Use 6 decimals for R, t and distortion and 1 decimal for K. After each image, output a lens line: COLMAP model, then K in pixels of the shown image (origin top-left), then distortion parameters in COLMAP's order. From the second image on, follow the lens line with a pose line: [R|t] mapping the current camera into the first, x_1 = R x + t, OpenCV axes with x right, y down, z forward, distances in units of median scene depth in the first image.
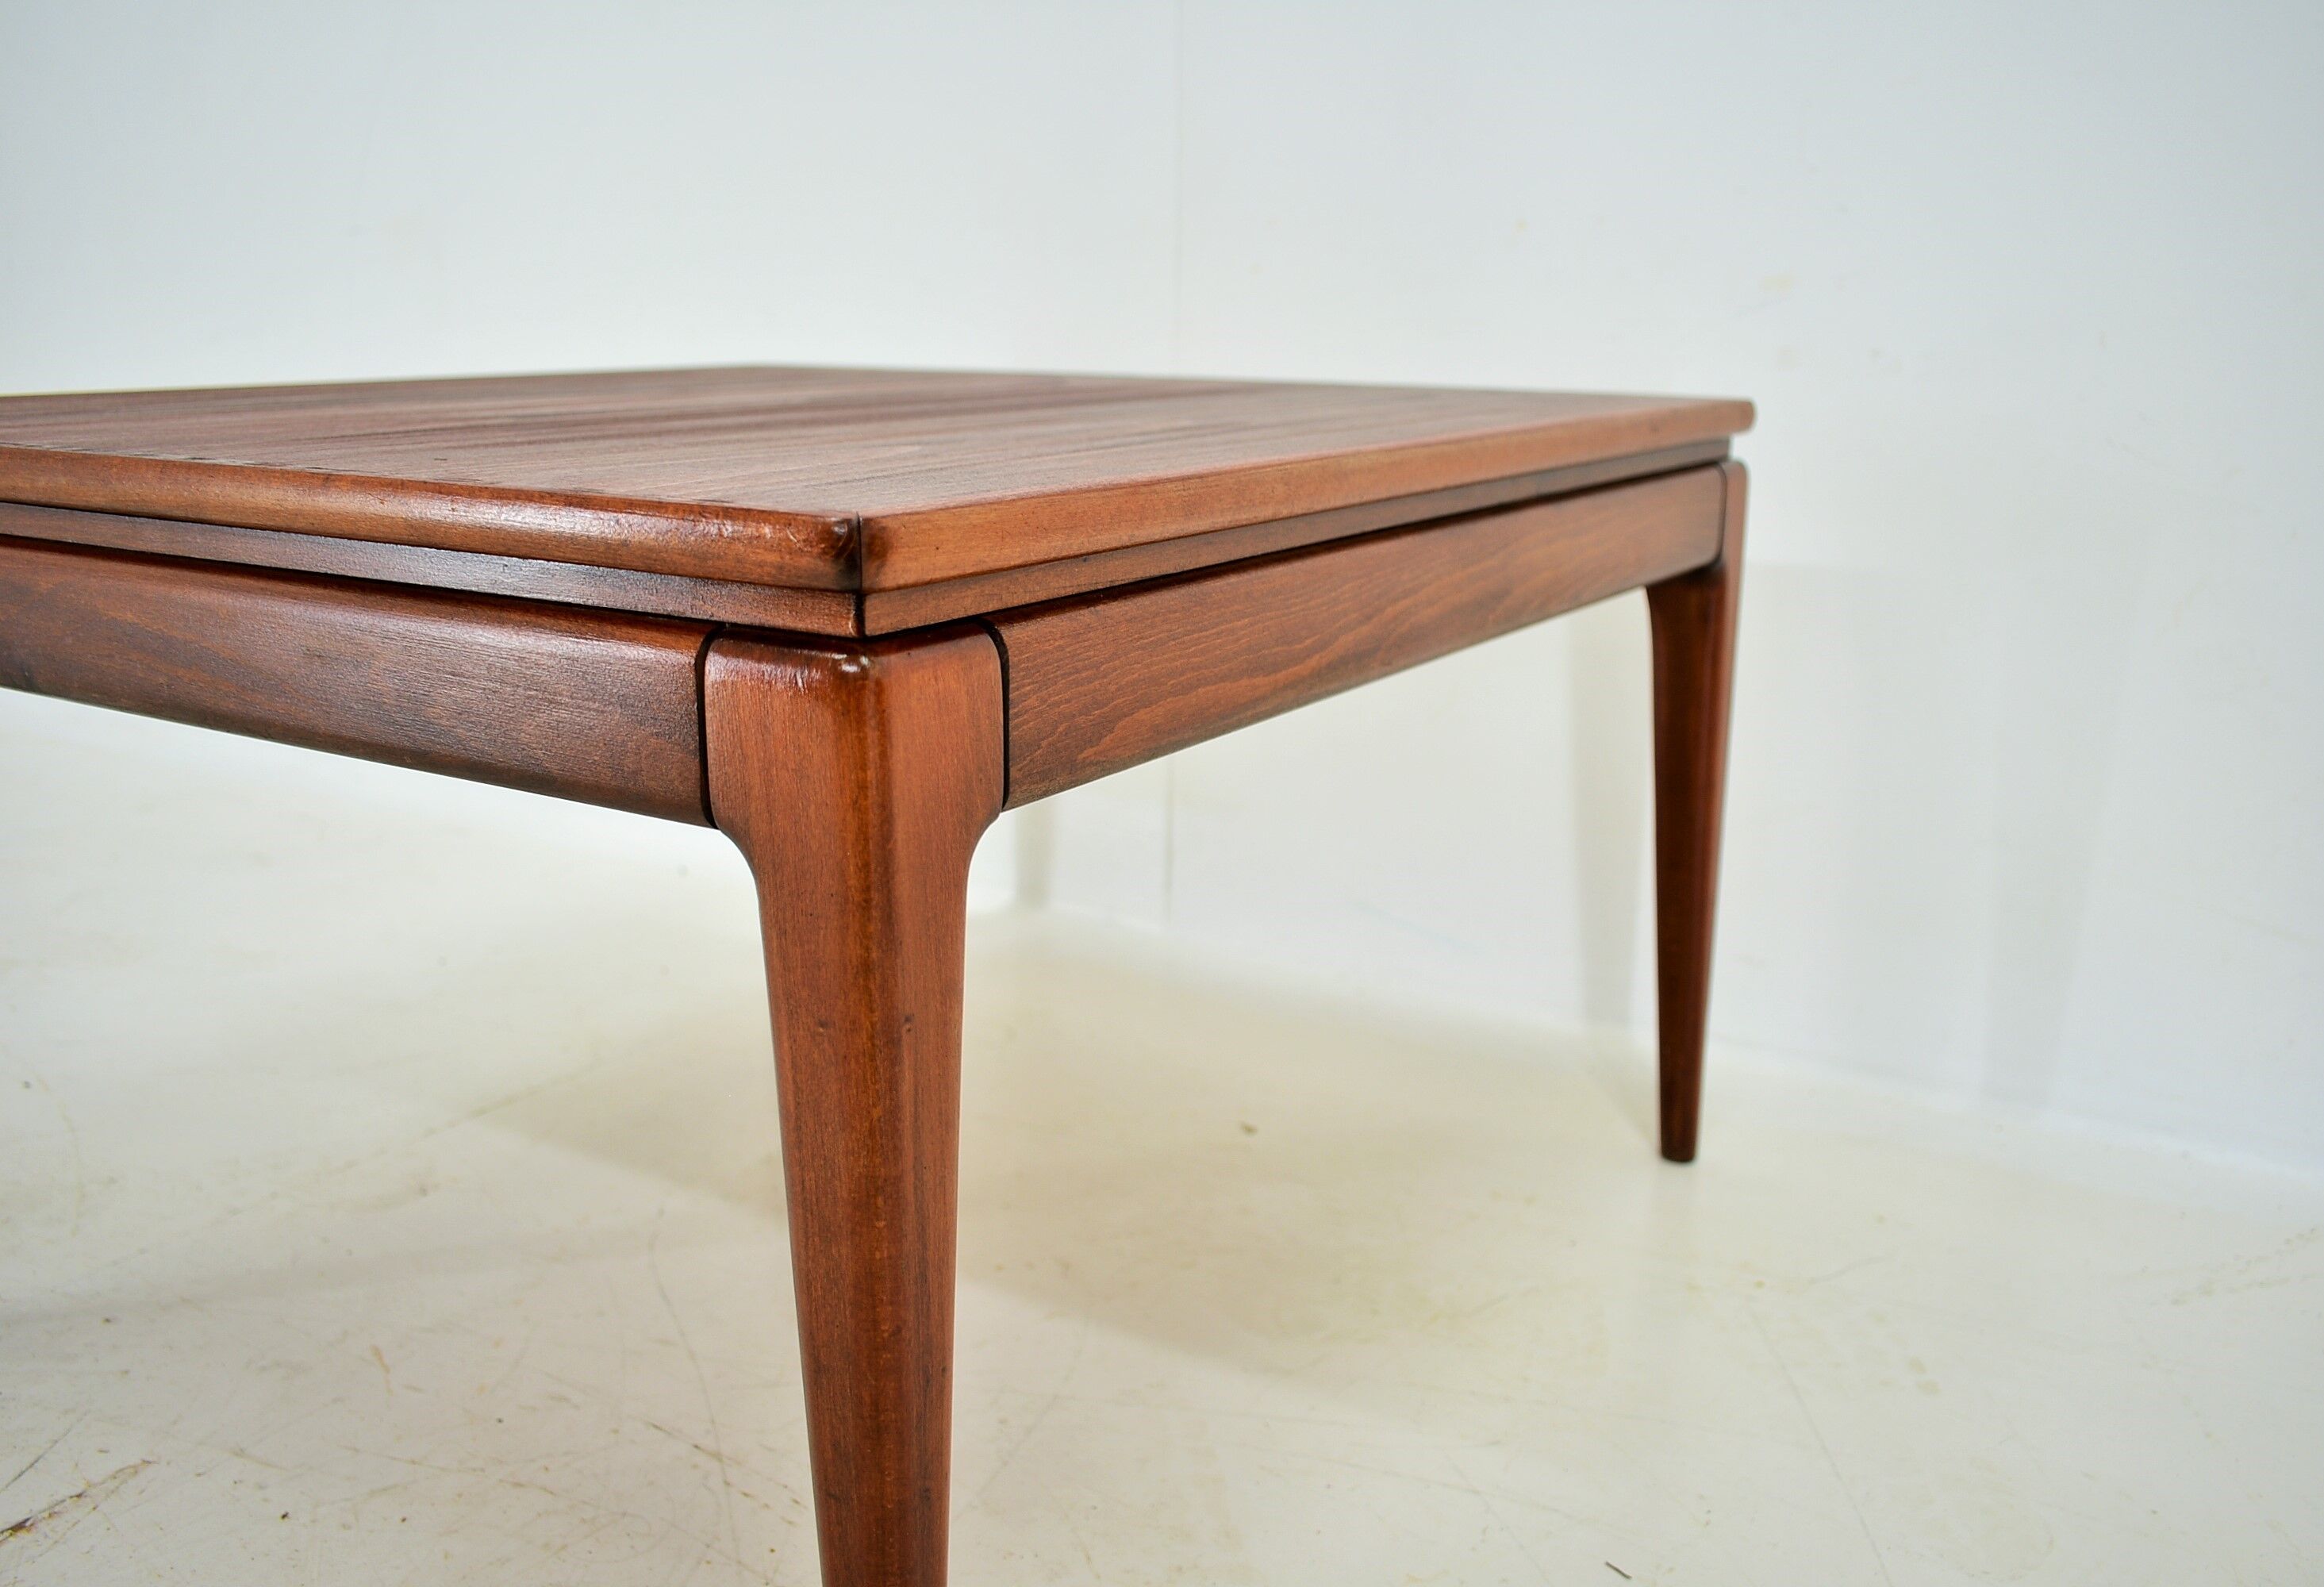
lens RADIAL K [[1981.3, 0, 1189.9], [0, 1981.3, 791.8], [0, 0, 1]] dist [-0.013086, -0.009704]
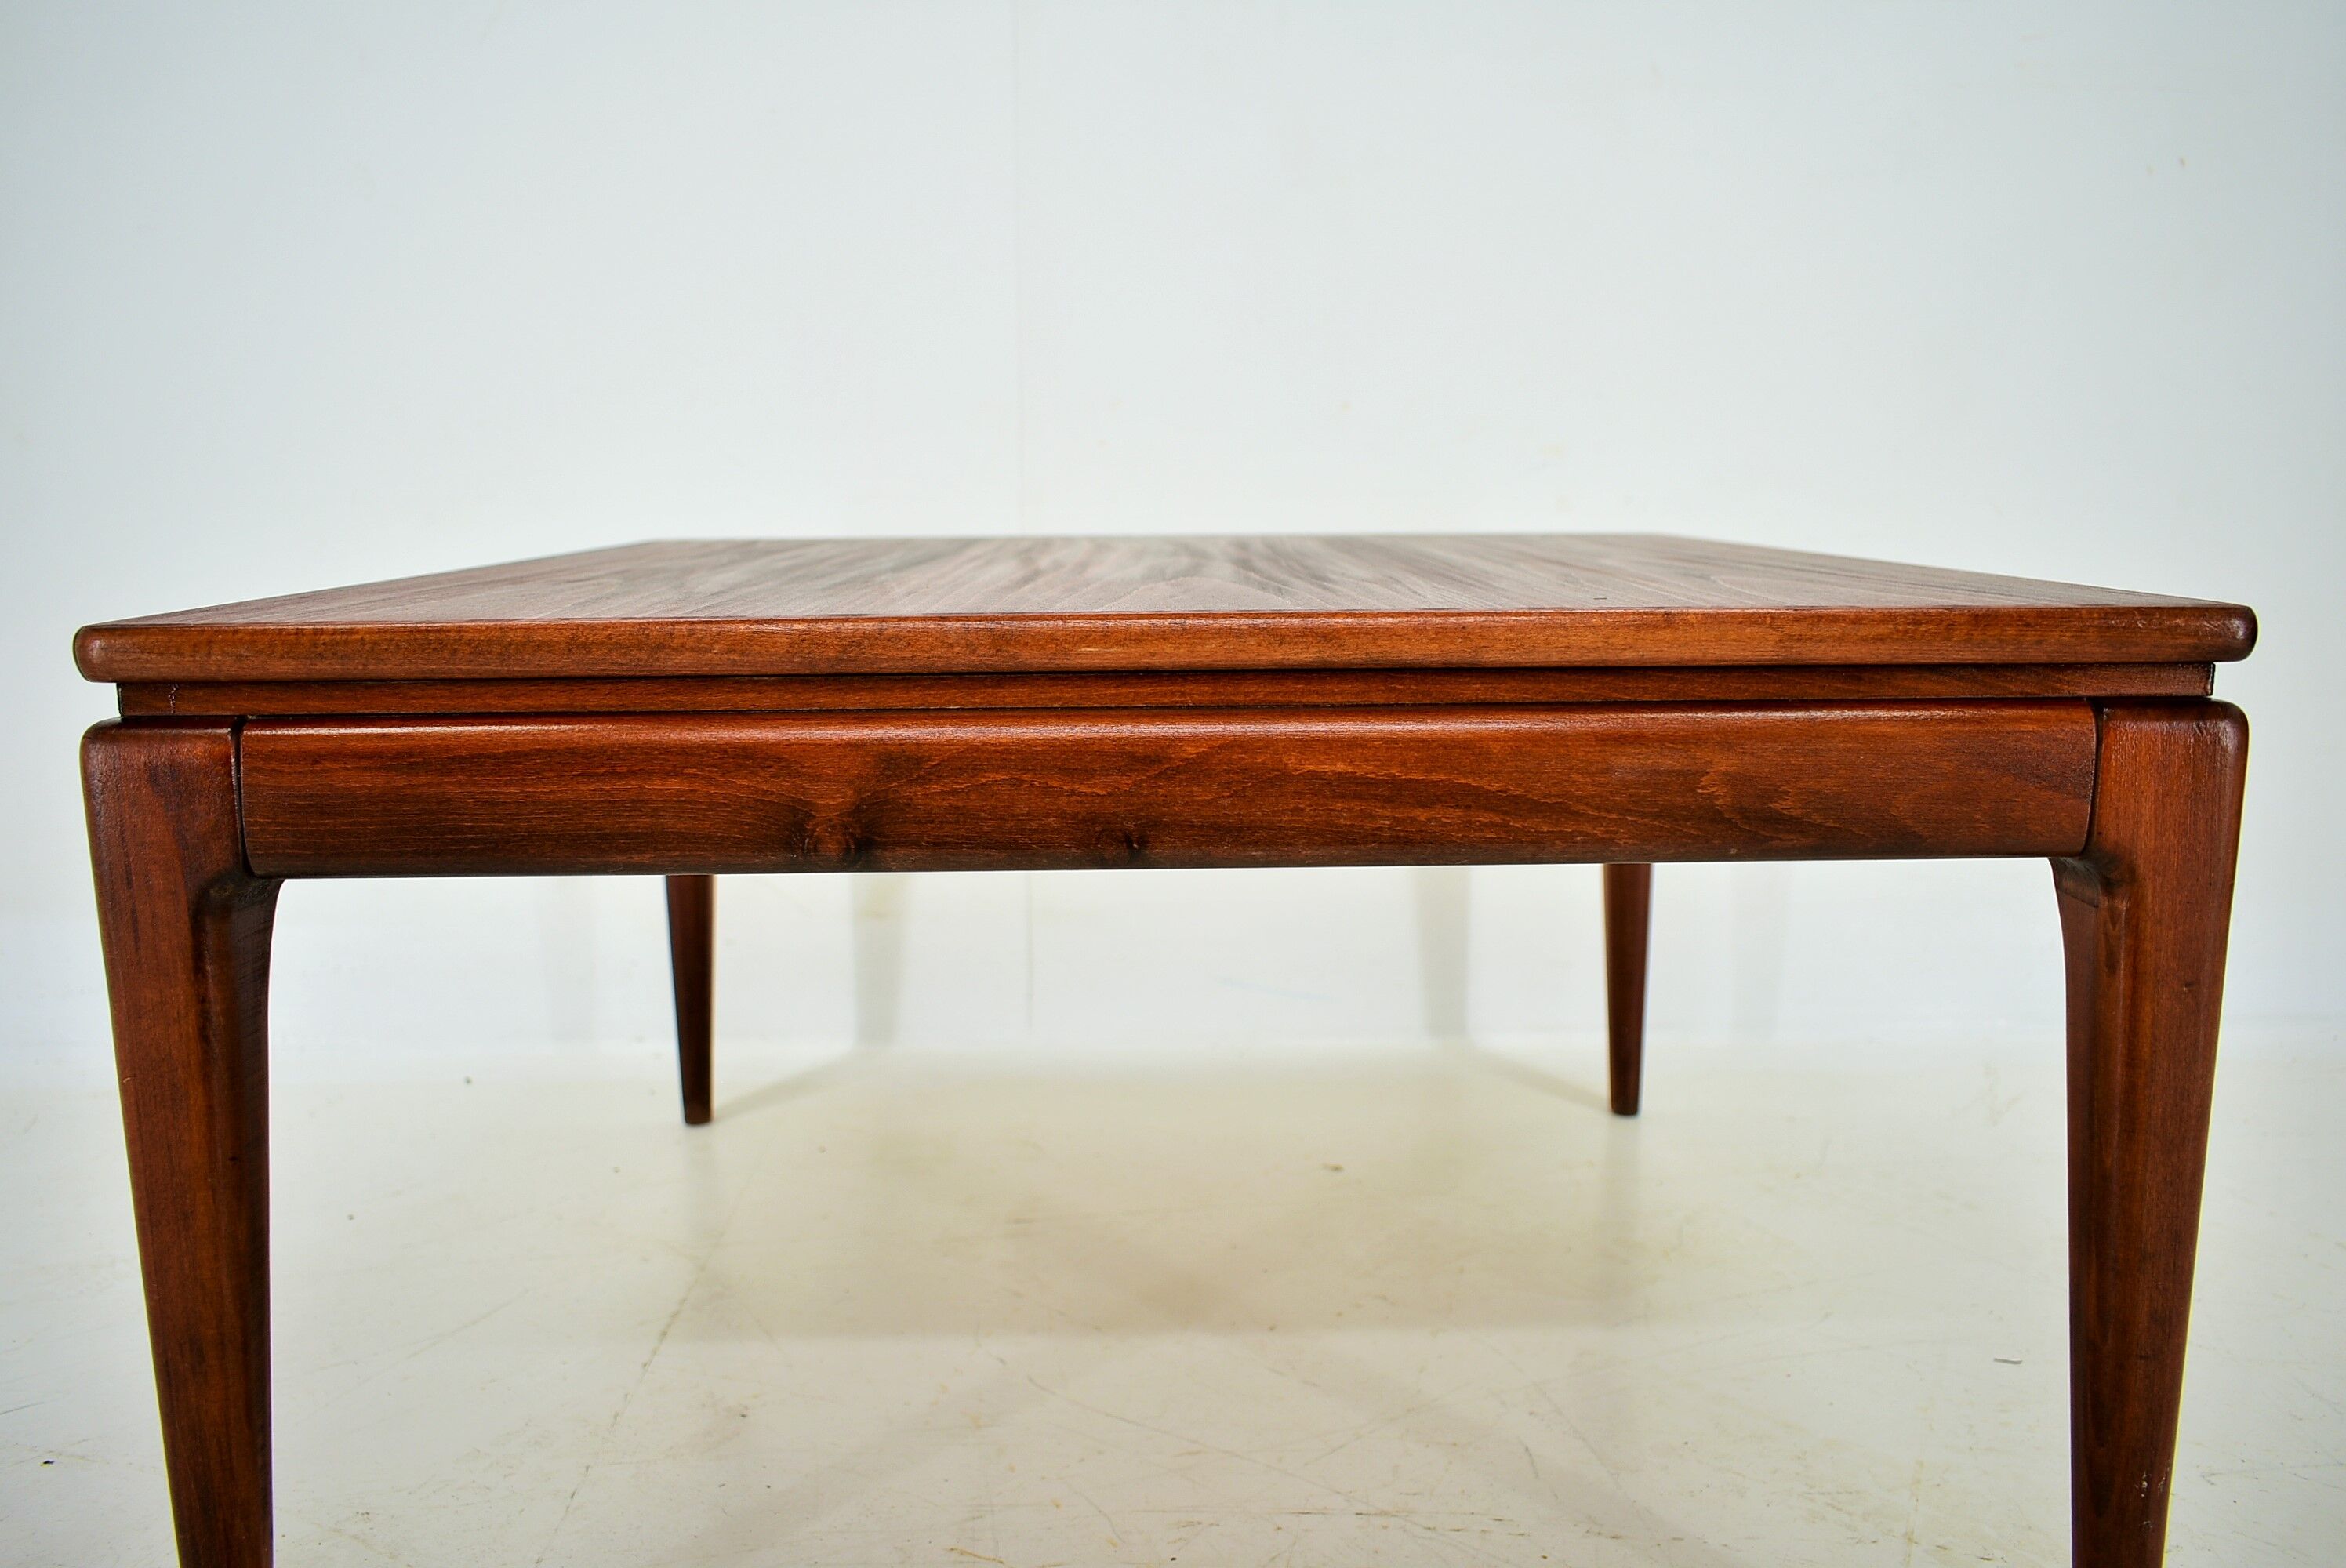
lens RADIAL K [[1806.1, 0, 1173.0], [0, 1806.1, 784.0], [0, 0, 1]] dist [-0.013400, 0.000518]
pose [[0.839034, -0.107073, 0.533439, -1.344558], [0.145626, 0.988867, -0.030564, -0.077291], [-0.524228, 0.103327, 0.845286, 0.299509]]
